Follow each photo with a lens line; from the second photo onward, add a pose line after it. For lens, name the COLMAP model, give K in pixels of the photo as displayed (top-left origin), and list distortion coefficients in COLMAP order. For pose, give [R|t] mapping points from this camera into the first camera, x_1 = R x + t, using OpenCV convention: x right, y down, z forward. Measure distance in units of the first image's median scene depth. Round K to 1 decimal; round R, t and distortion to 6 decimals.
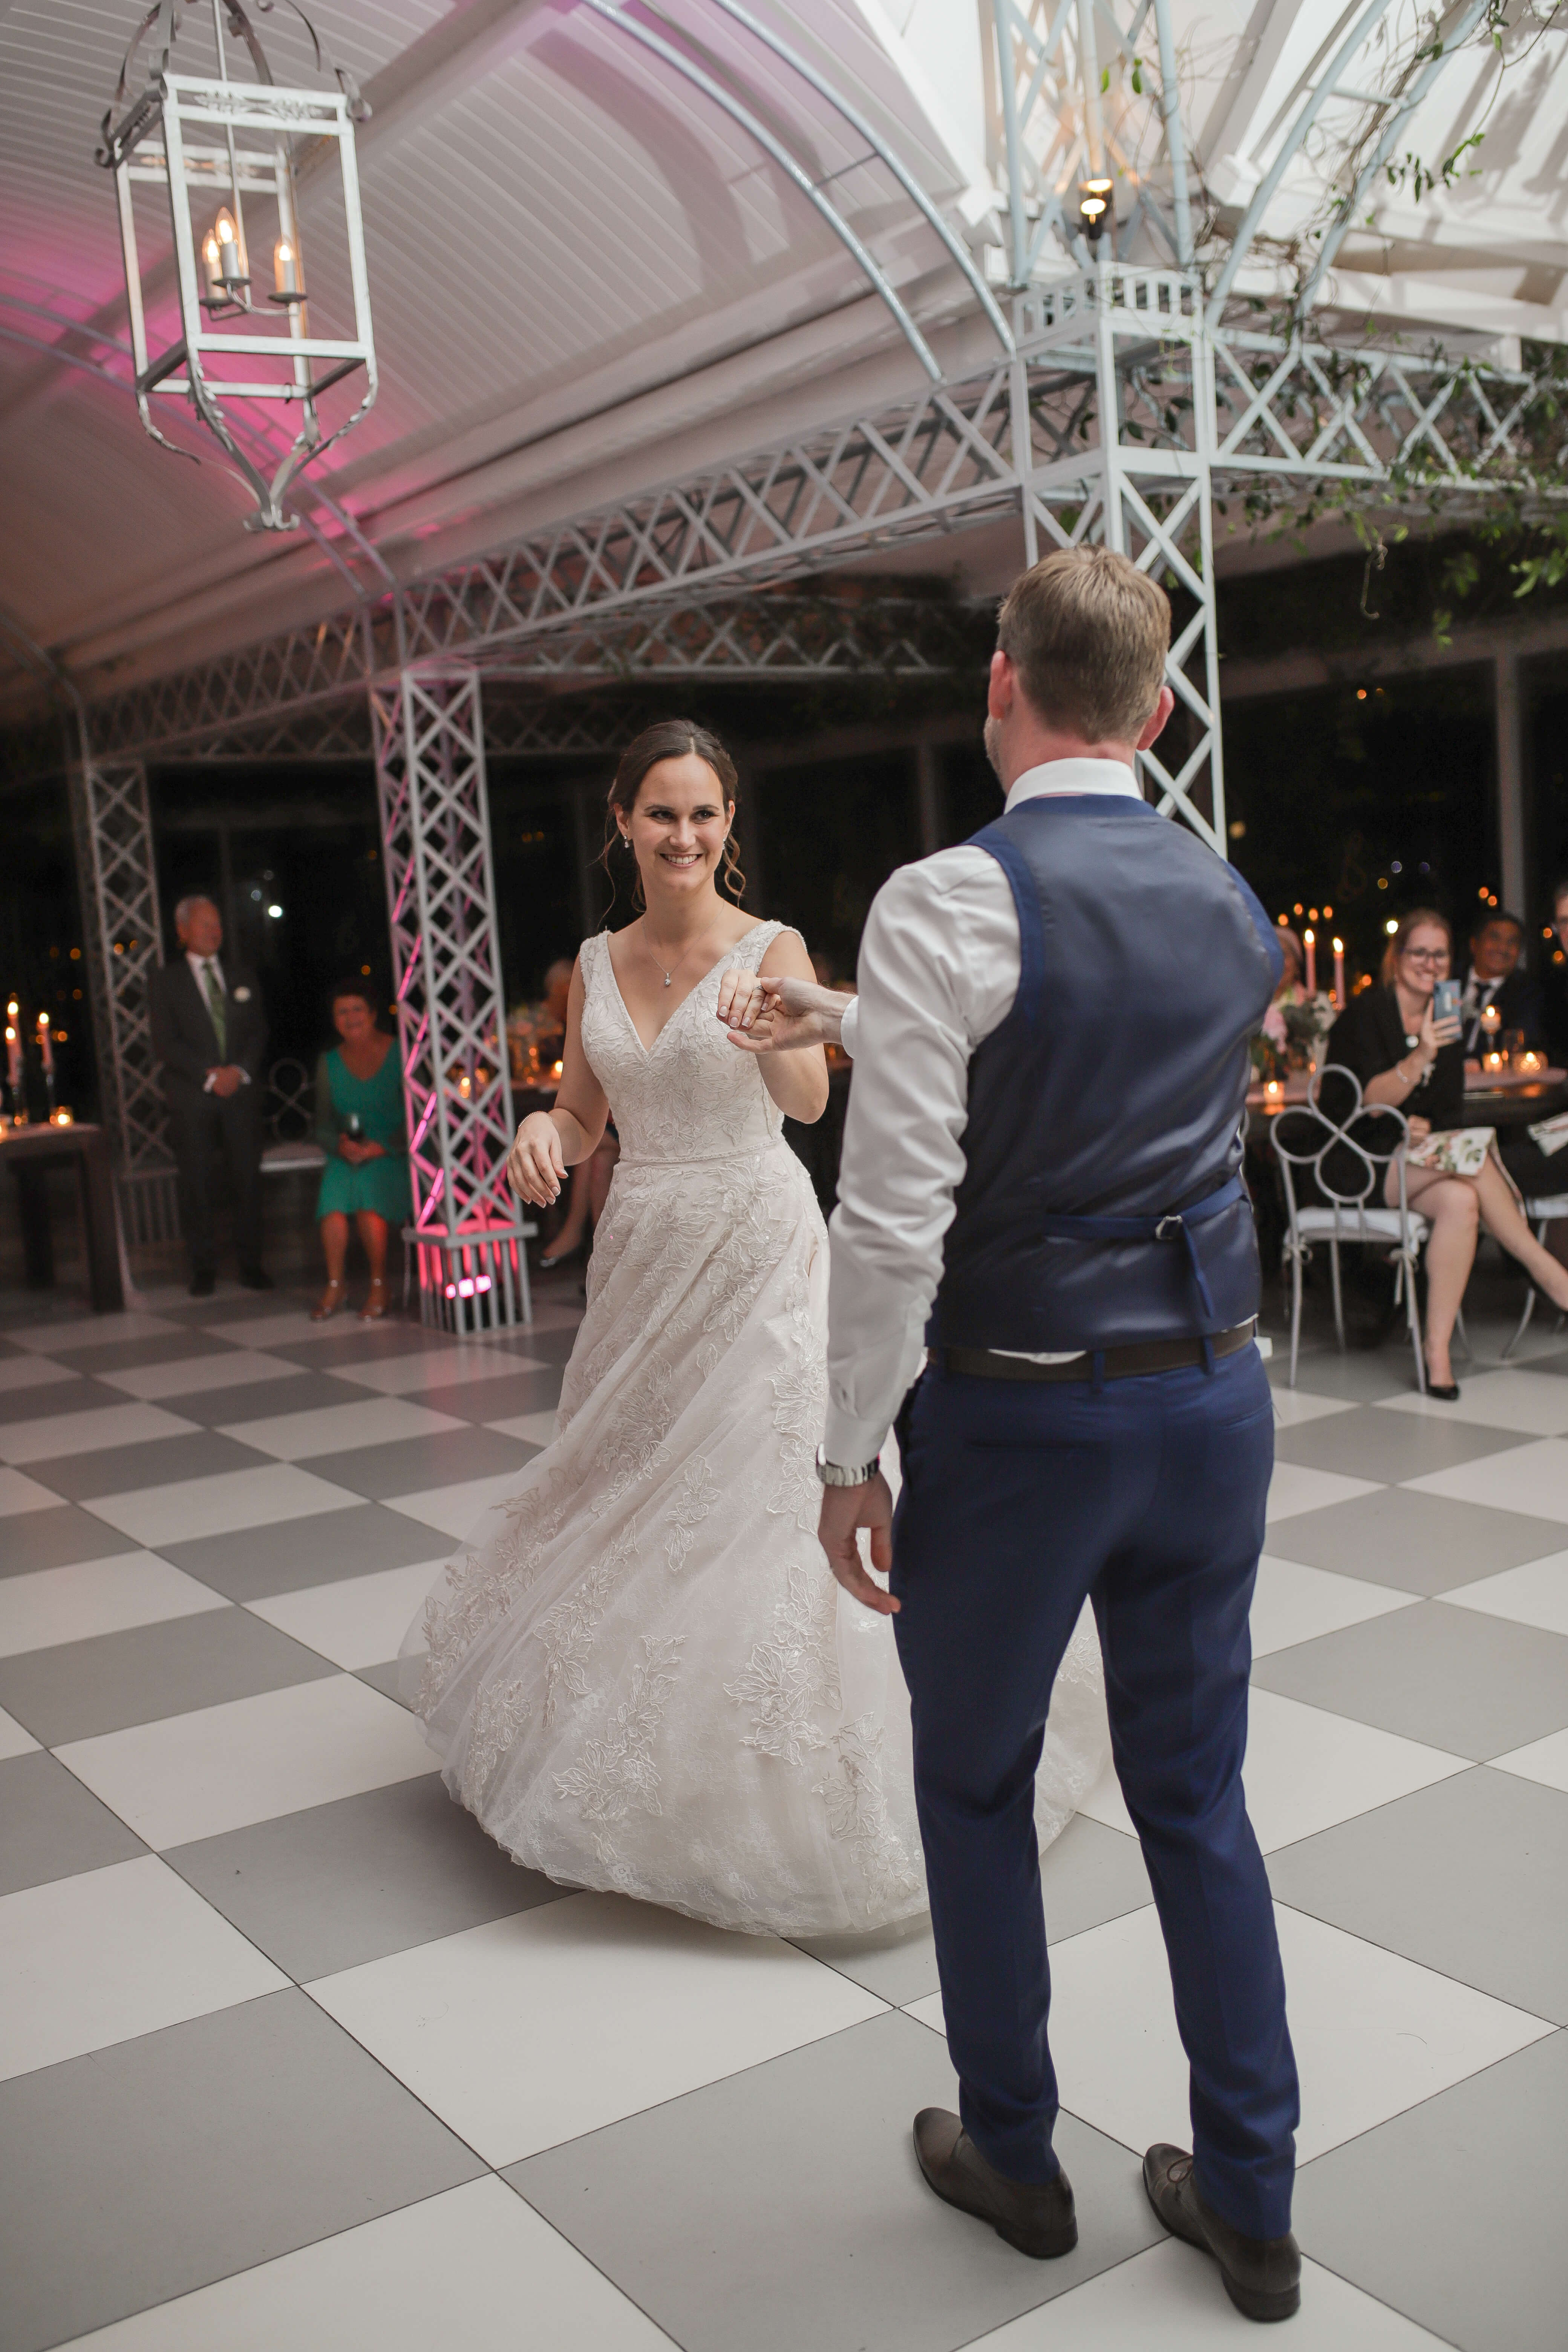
lens RADIAL K [[2212.3, 0, 785.3], [0, 2212.3, 1177.5], [0, 0, 1]] dist [-0.037104, 0.017090]
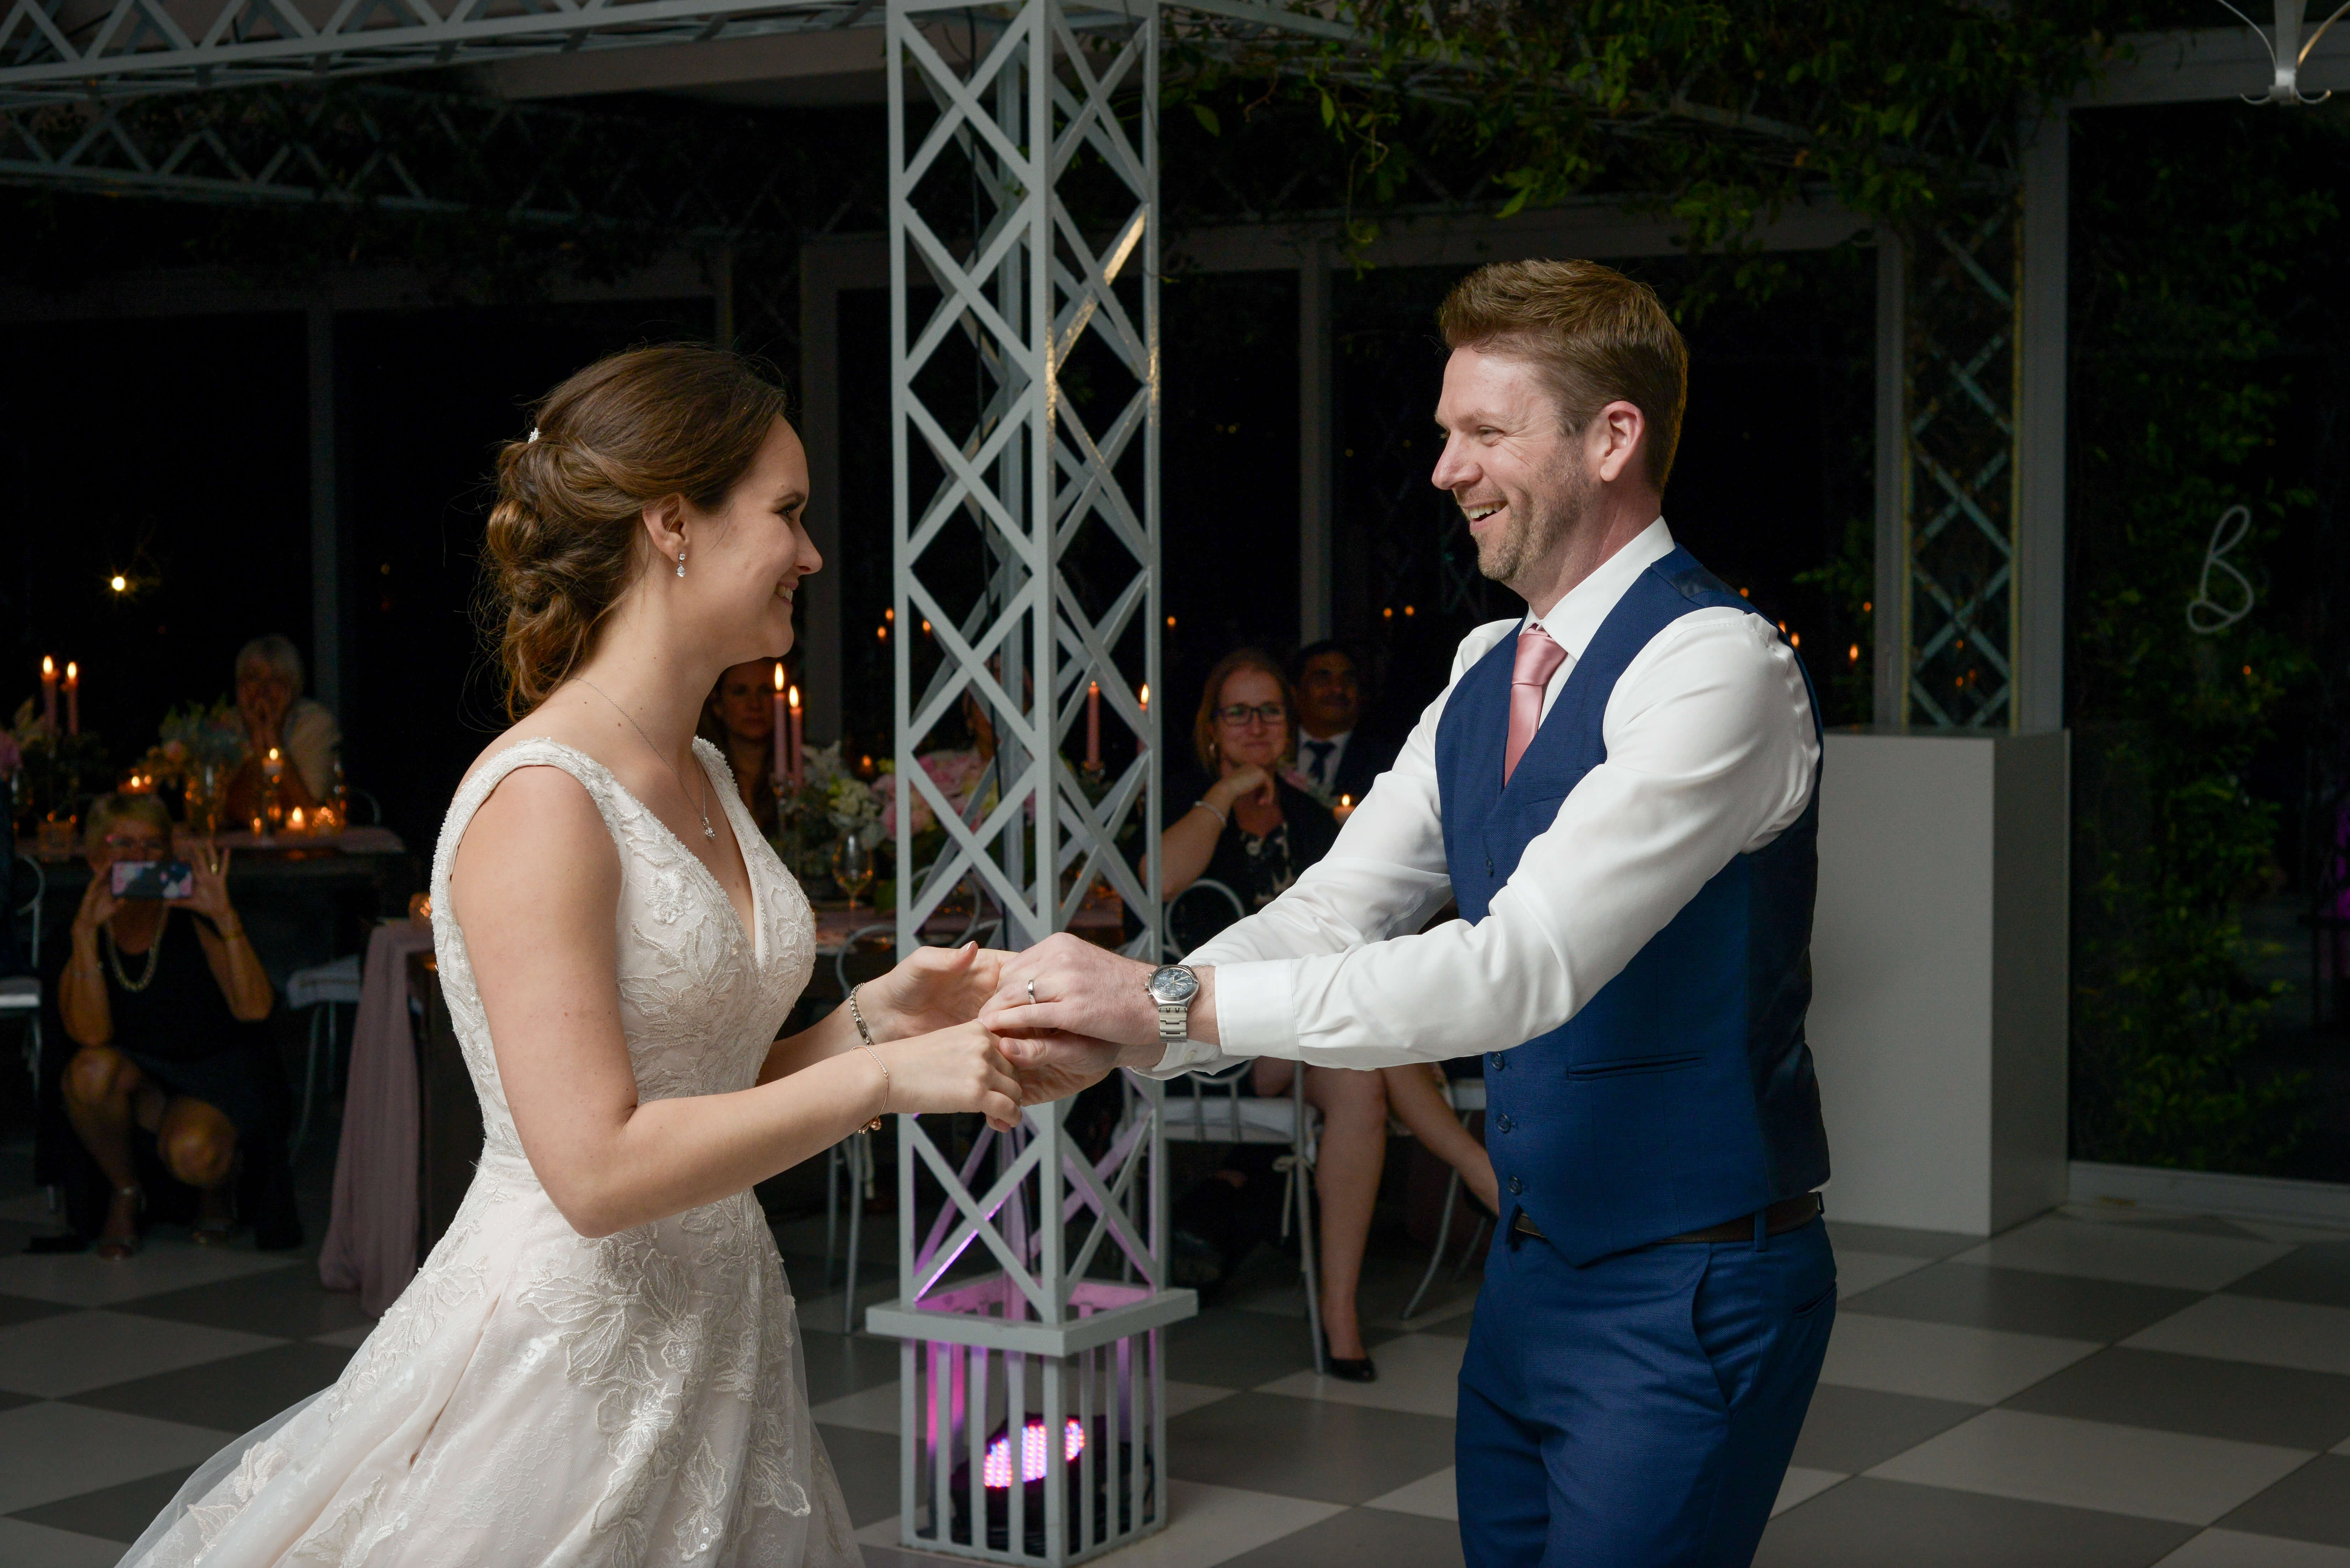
lens RADIAL K [[3852.7, 0, 1175.0], [0, 3852.7, 784.0], [0, 0, 1]] dist [-0.053080, -0.019725]
pose [[0.920371, 0.036694, 0.389322, -0.208664], [-0.011420, 0.997685, -0.067034, -0.001341], [-0.390880, 0.057250, 0.918659, -0.067340]]
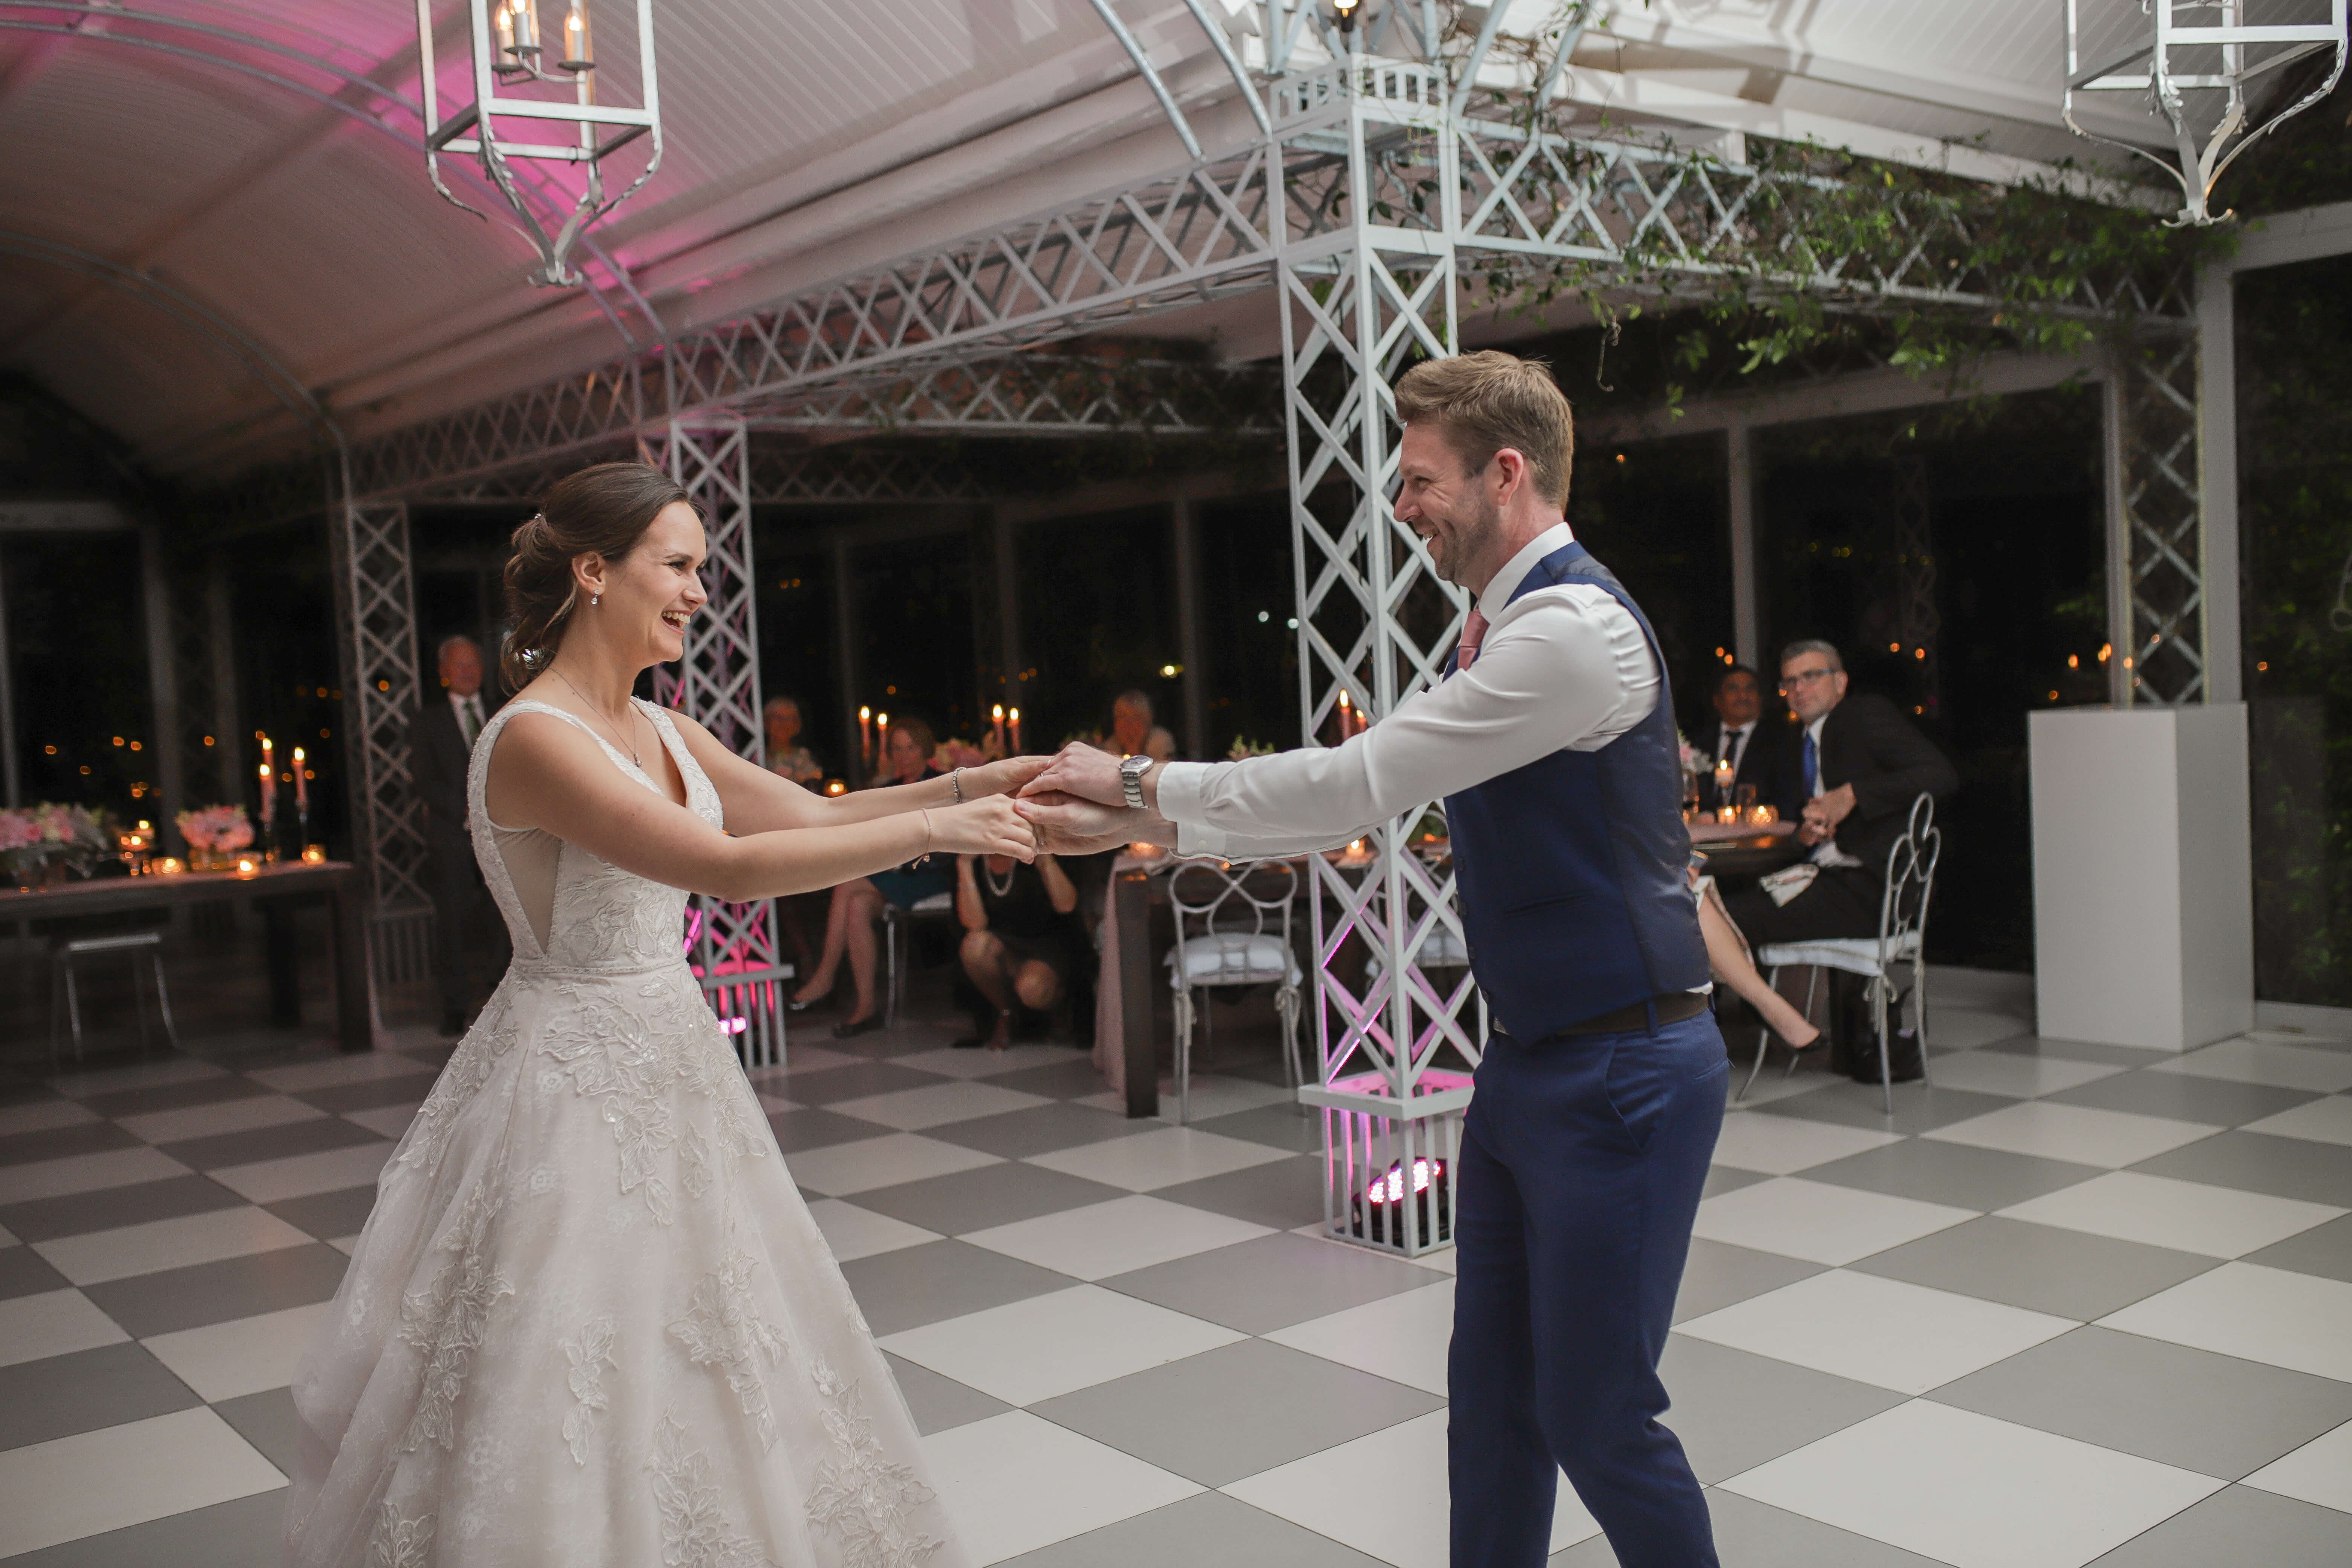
lens RADIAL K [[2212.3, 0, 1180.5], [0, 2212.3, 803.8], [0, 0, 1]] dist [-0.037104, 0.017090]
pose [[0.997886, 0.010885, 0.064069, -0.002434], [-0.007299, 0.998408, -0.055937, 0.003221], [-0.064576, 0.055351, 0.996377, -0.024153]]
